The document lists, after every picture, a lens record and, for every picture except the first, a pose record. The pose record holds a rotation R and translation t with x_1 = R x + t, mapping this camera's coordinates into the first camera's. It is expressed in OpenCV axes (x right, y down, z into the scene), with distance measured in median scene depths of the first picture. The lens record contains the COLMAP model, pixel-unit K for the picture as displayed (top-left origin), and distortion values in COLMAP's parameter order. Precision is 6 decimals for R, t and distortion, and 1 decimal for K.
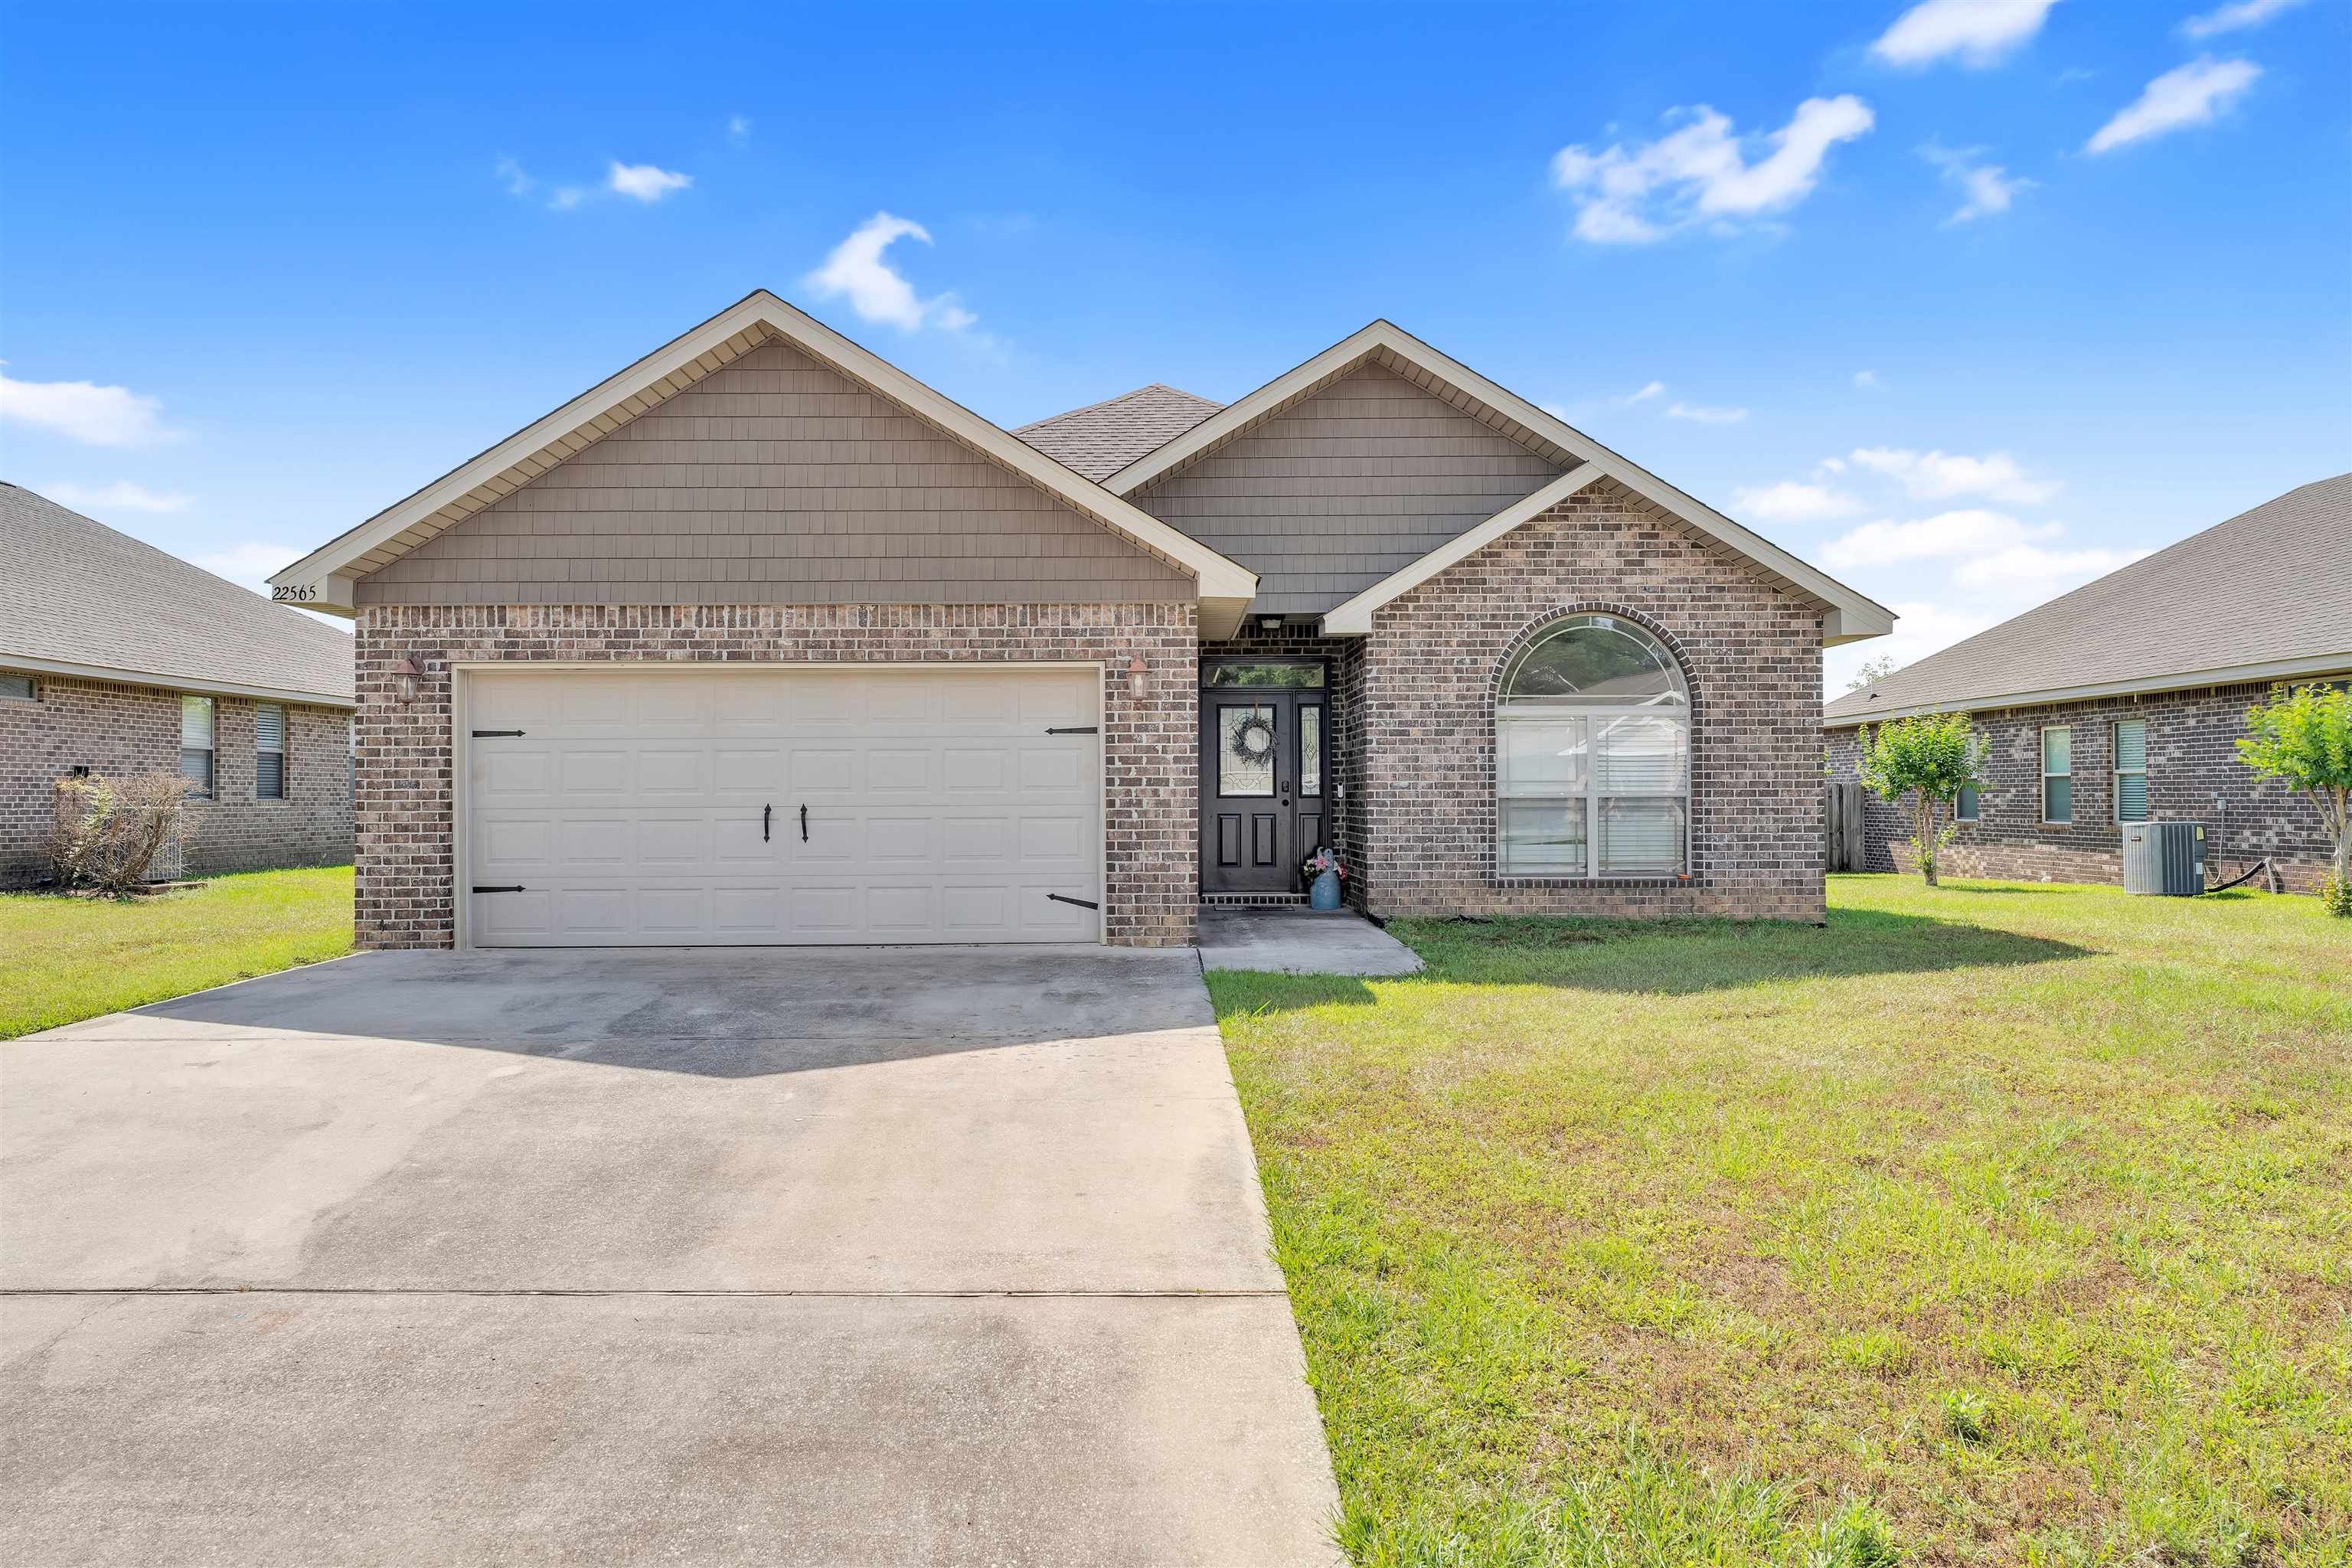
lens RADIAL K [[1572.8, 0, 1169.7], [0, 1572.8, 796.0], [0, 0, 1]] dist [0.005912, 0.000639]
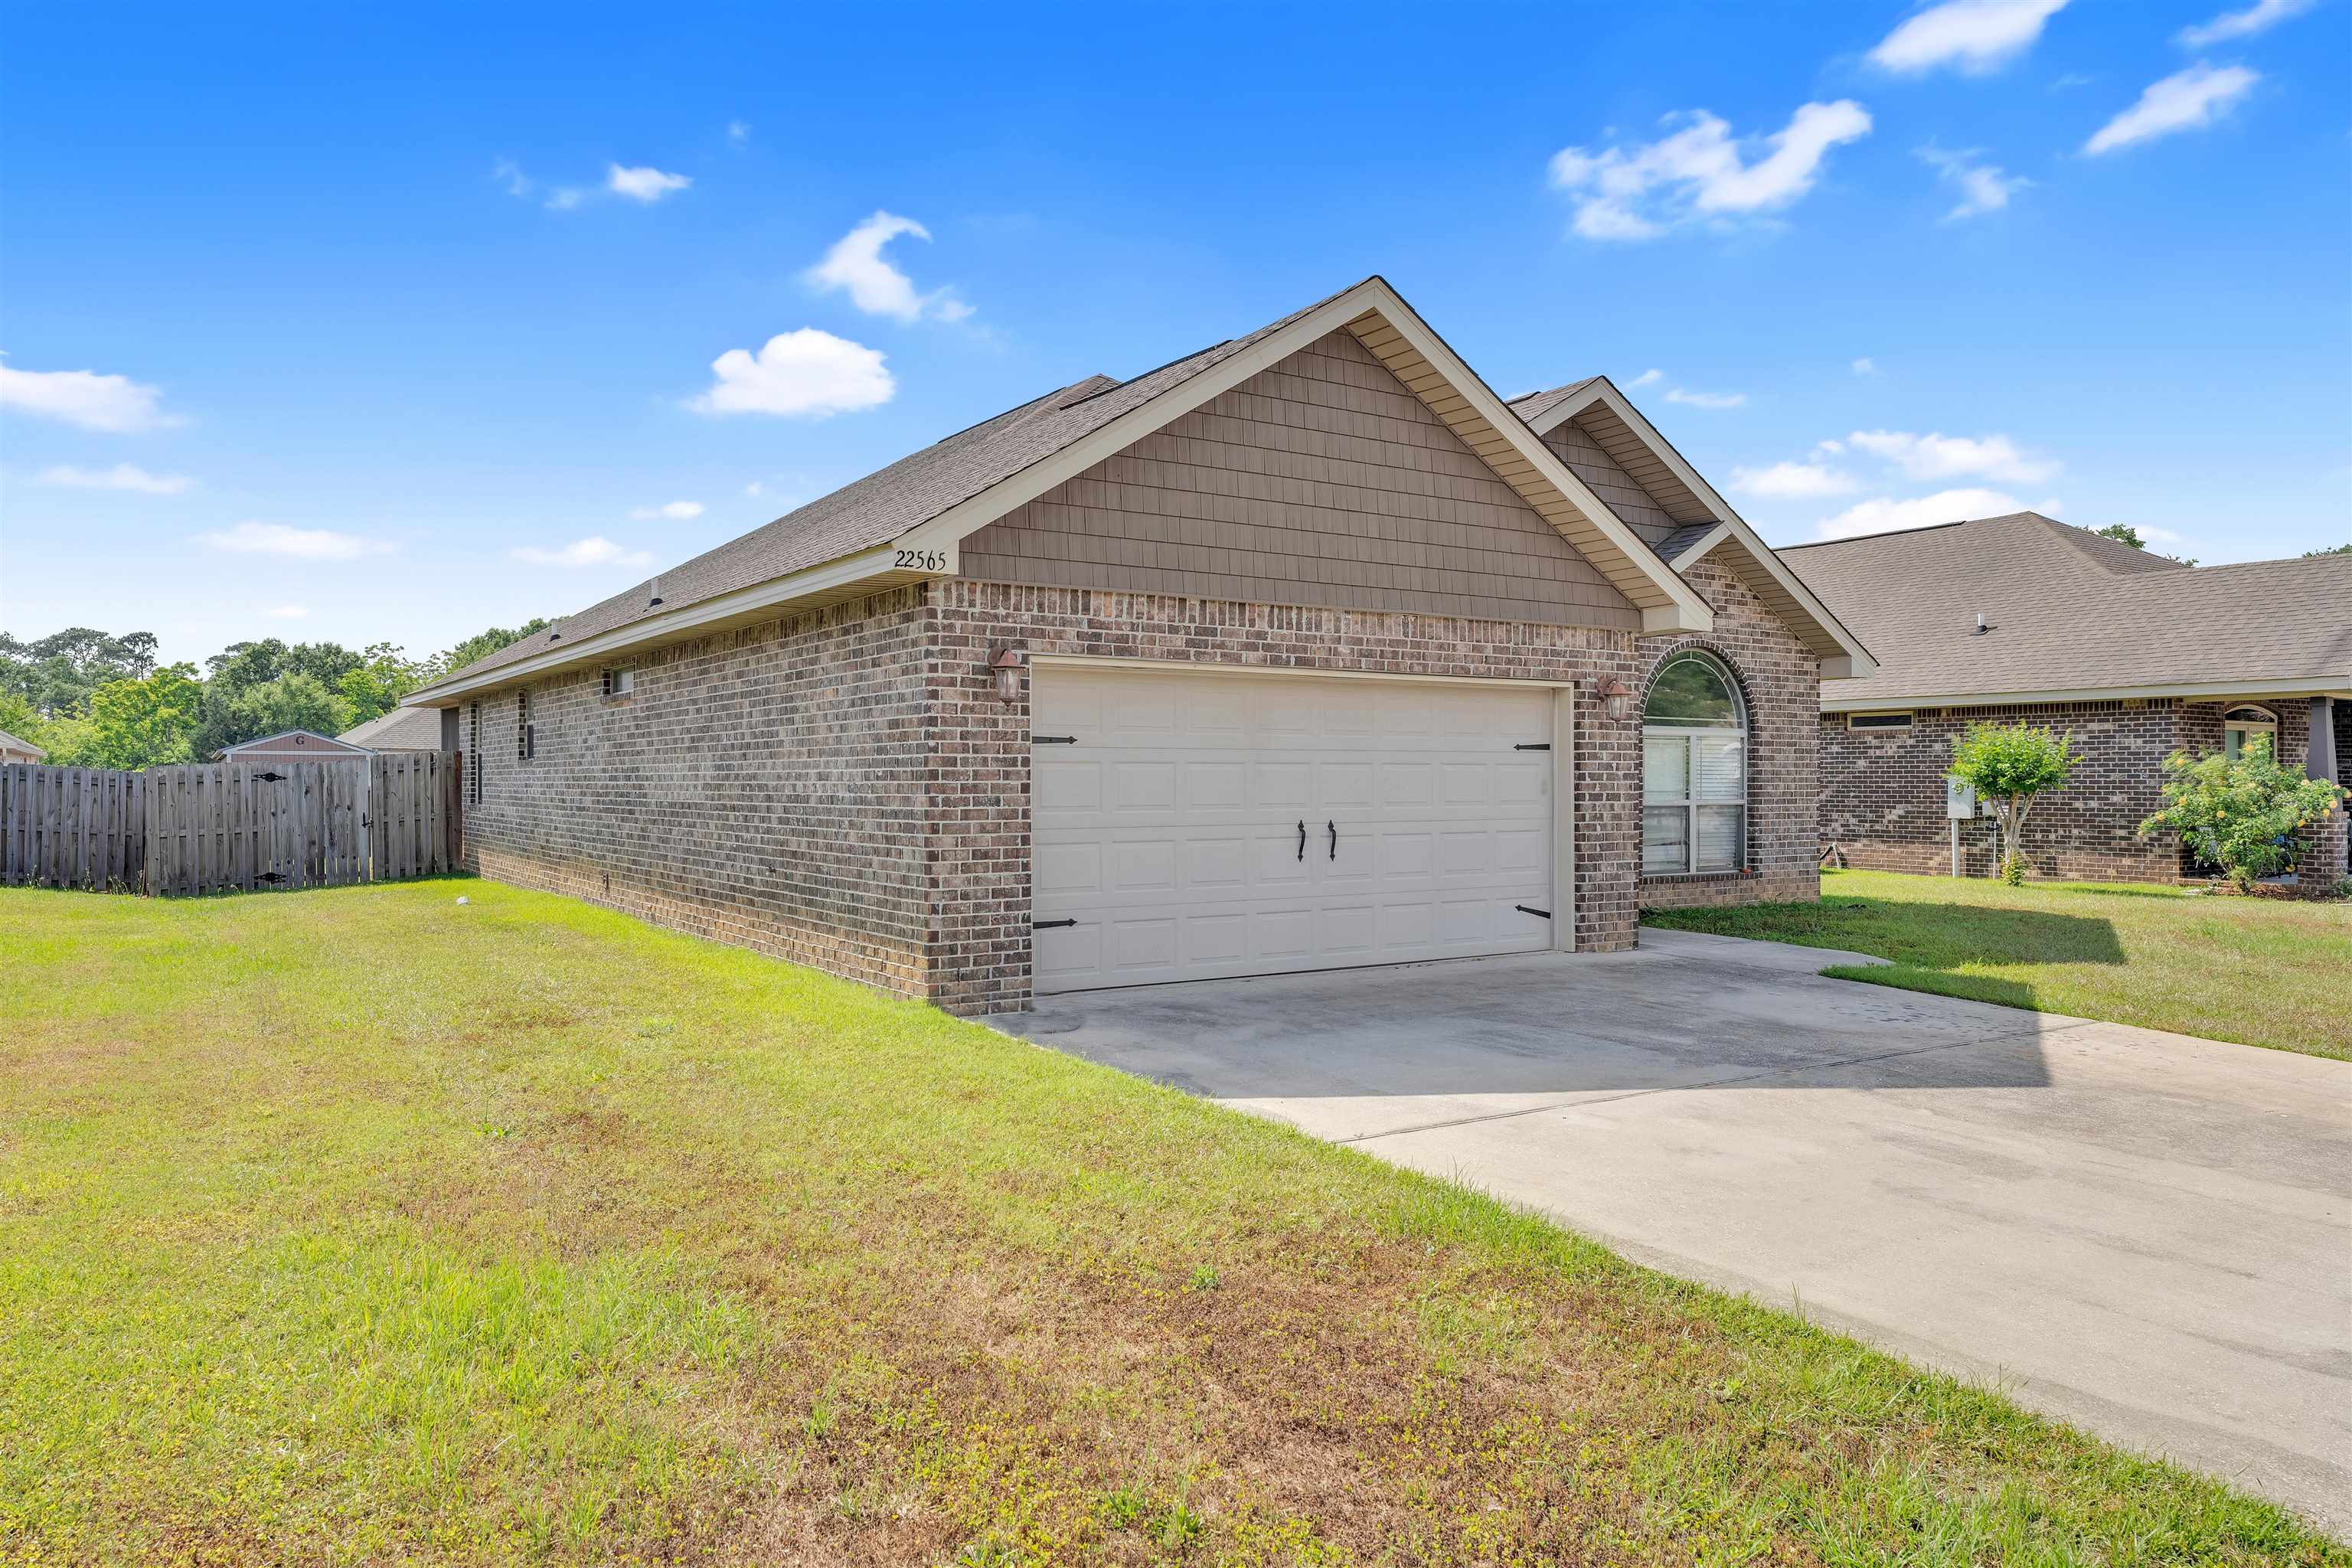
lens RADIAL K [[1572.8, 0, 1174.2], [0, 1572.8, 793.2], [0, 0, 1]] dist [0.005912, 0.000639]
pose [[0.845349, 0.000331, 0.534215, -0.700789], [-0.005359, 0.999955, 0.007860, -0.015482], [-0.534188, -0.009508, 0.845312, 0.214875]]
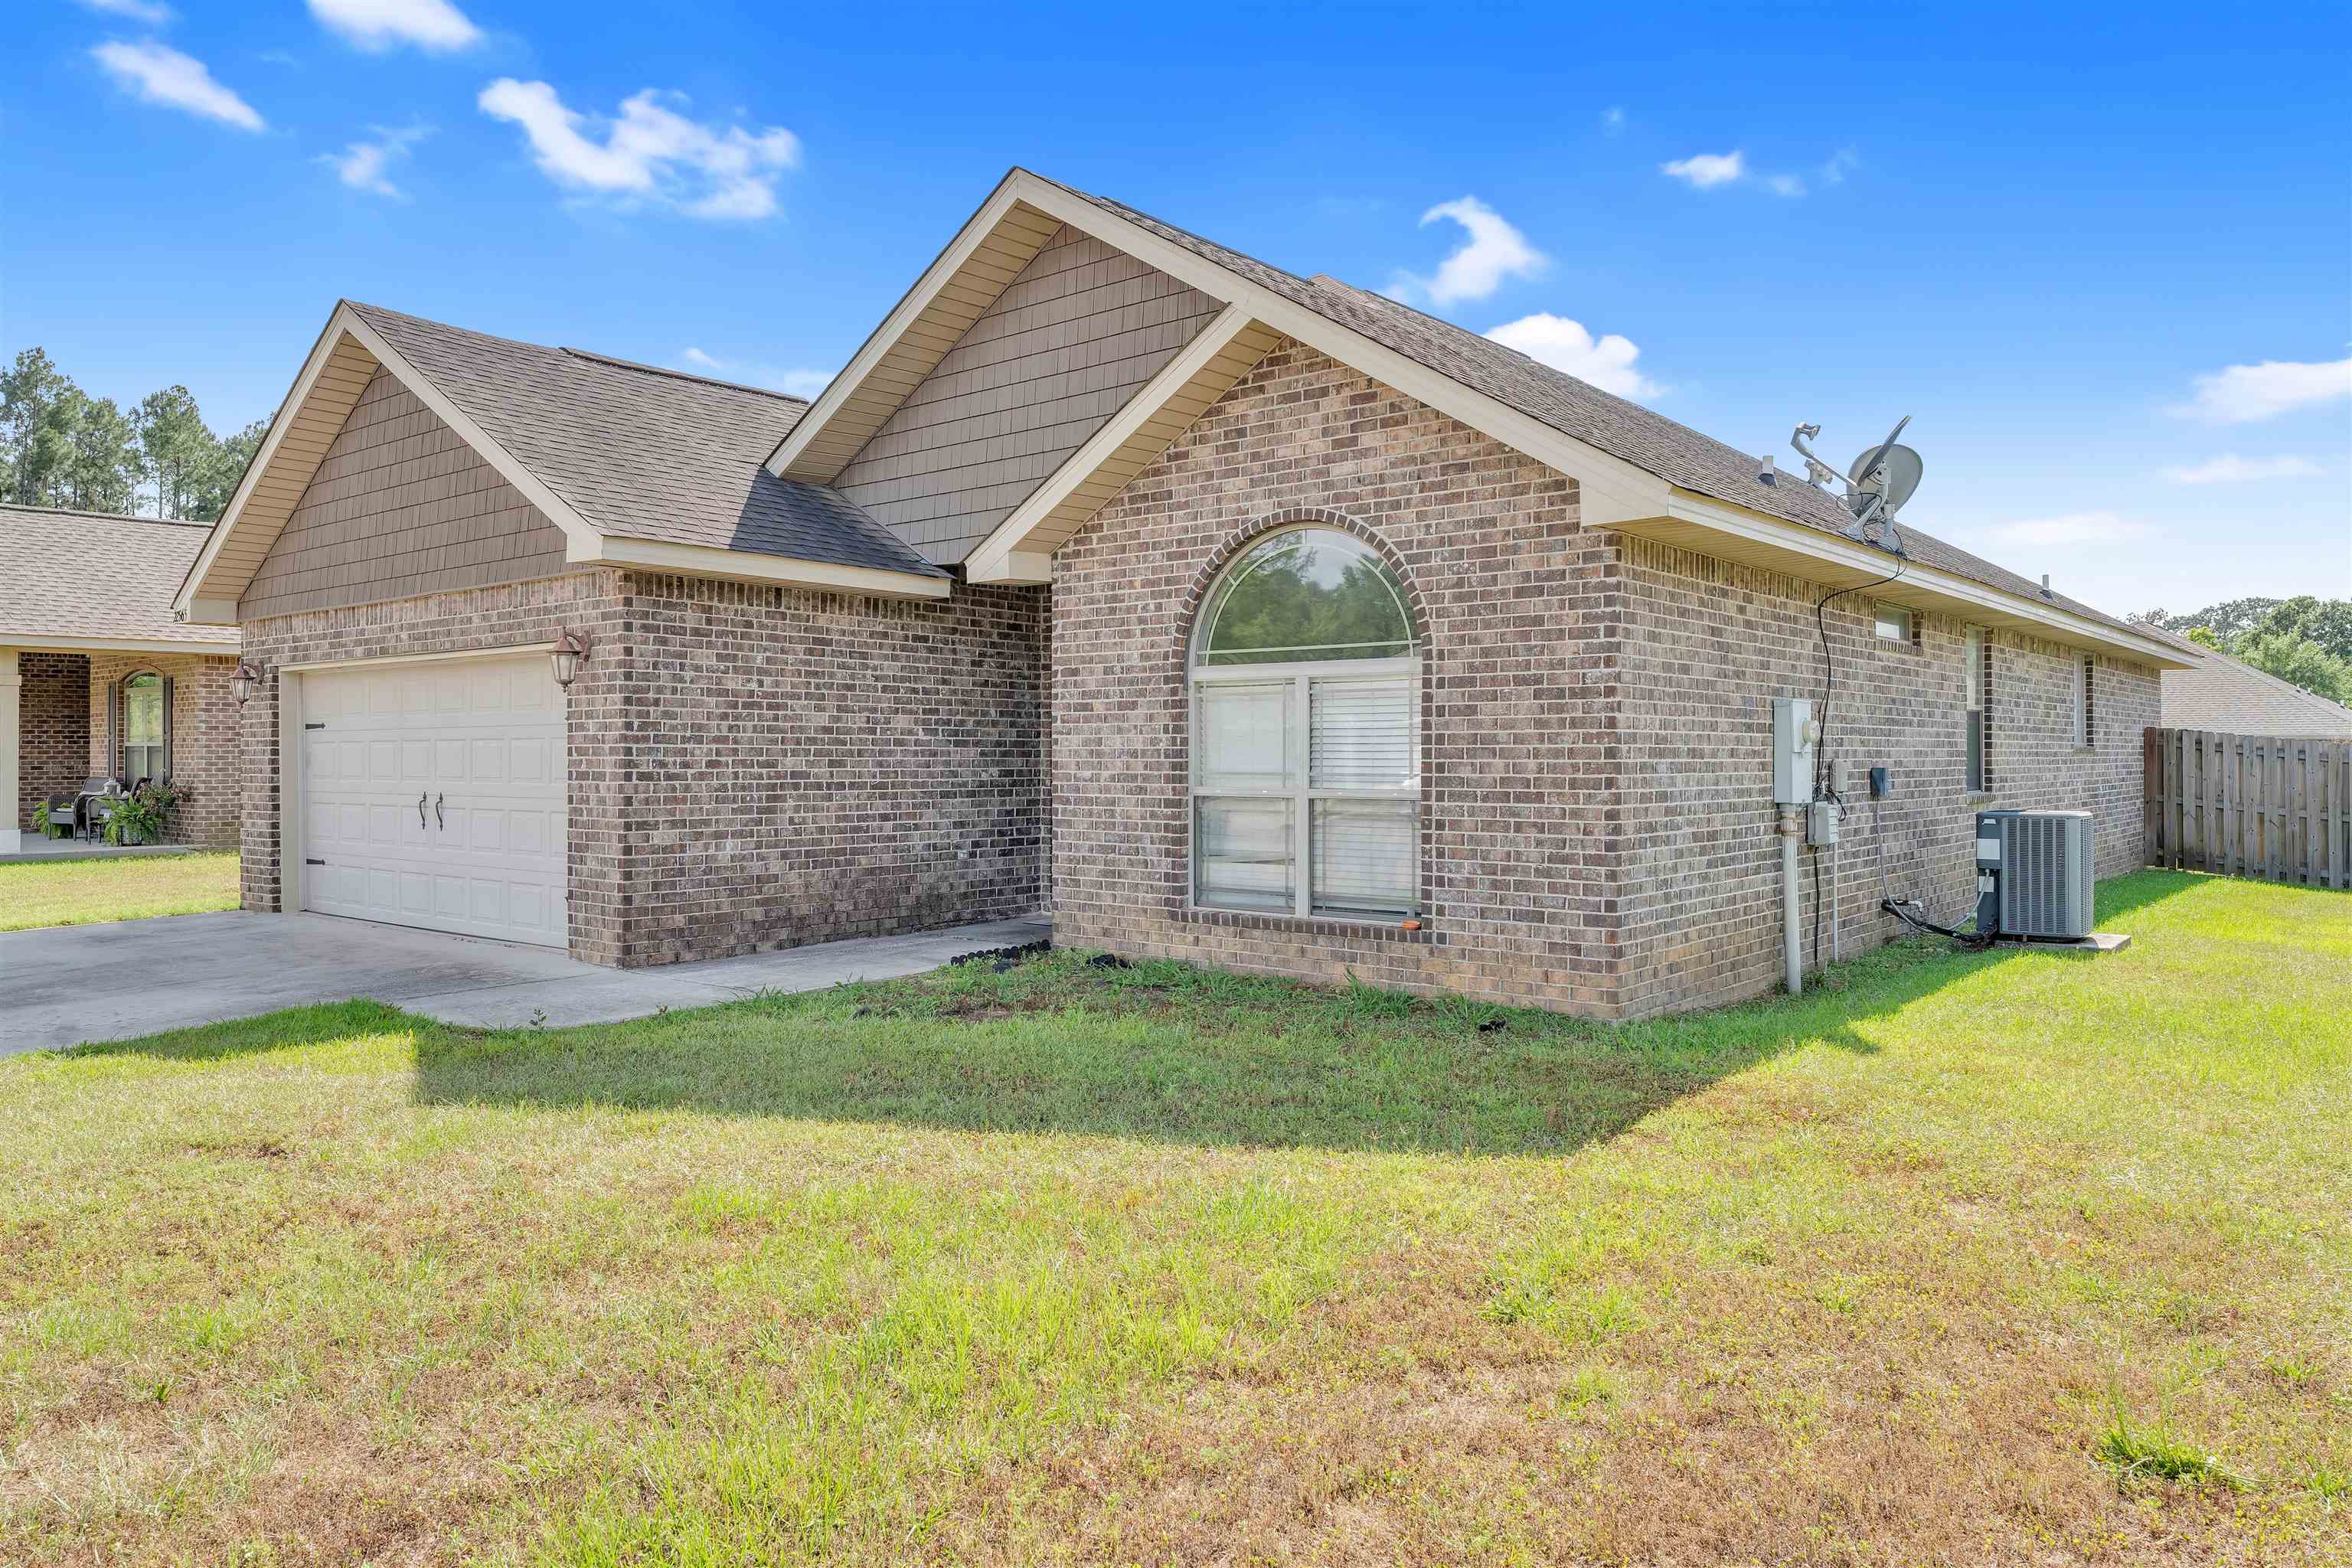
lens RADIAL K [[1572.8, 0, 1165.7], [0, 1572.8, 761.9], [0, 0, 1]] dist [0.005912, 0.000639]
pose [[0.756987, 0.006962, -0.653393, 0.676625], [0.000124, 0.999942, 0.010798, -0.022199], [0.653430, -0.008255, 0.756942, 0.457901]]
